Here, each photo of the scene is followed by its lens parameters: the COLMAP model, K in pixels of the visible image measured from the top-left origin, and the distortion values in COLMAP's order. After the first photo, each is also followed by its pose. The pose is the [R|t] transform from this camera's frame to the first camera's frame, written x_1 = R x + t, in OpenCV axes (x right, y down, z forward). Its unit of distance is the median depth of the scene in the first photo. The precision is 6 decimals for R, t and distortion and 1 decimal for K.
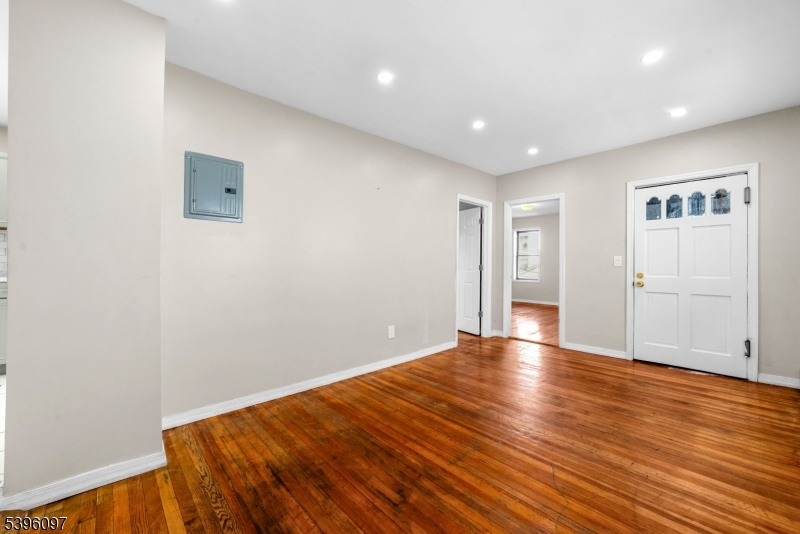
lens RADIAL K [[316.1, 0, 402.5], [0, 316.1, 264.9], [0, 0, 1]] dist [-0.002930, 0.000007]
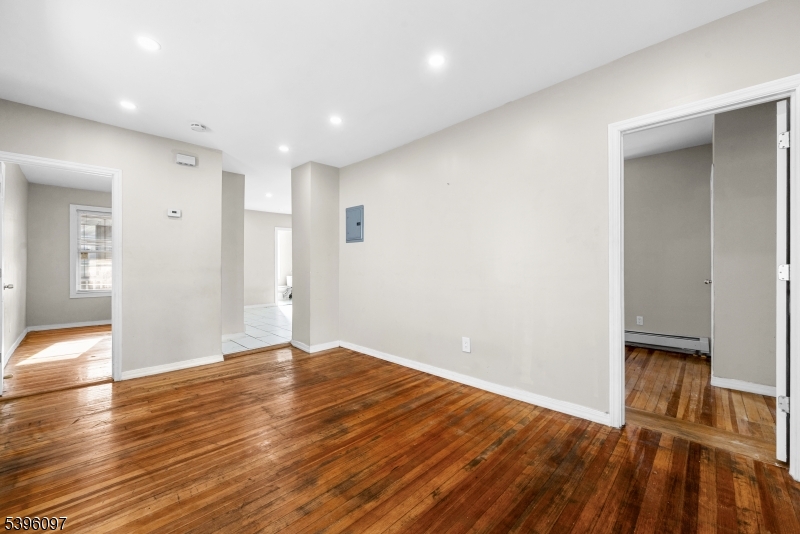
lens RADIAL K [[316.1, 0, 402.3], [0, 316.1, 267.0], [0, 0, 1]] dist [-0.002930, 0.000007]
pose [[0.052316, 0.003071, -0.998626, 1.101936], [0.005292, 0.999980, 0.003352, -0.003112], [0.998617, -0.005460, 0.052299, 1.066044]]
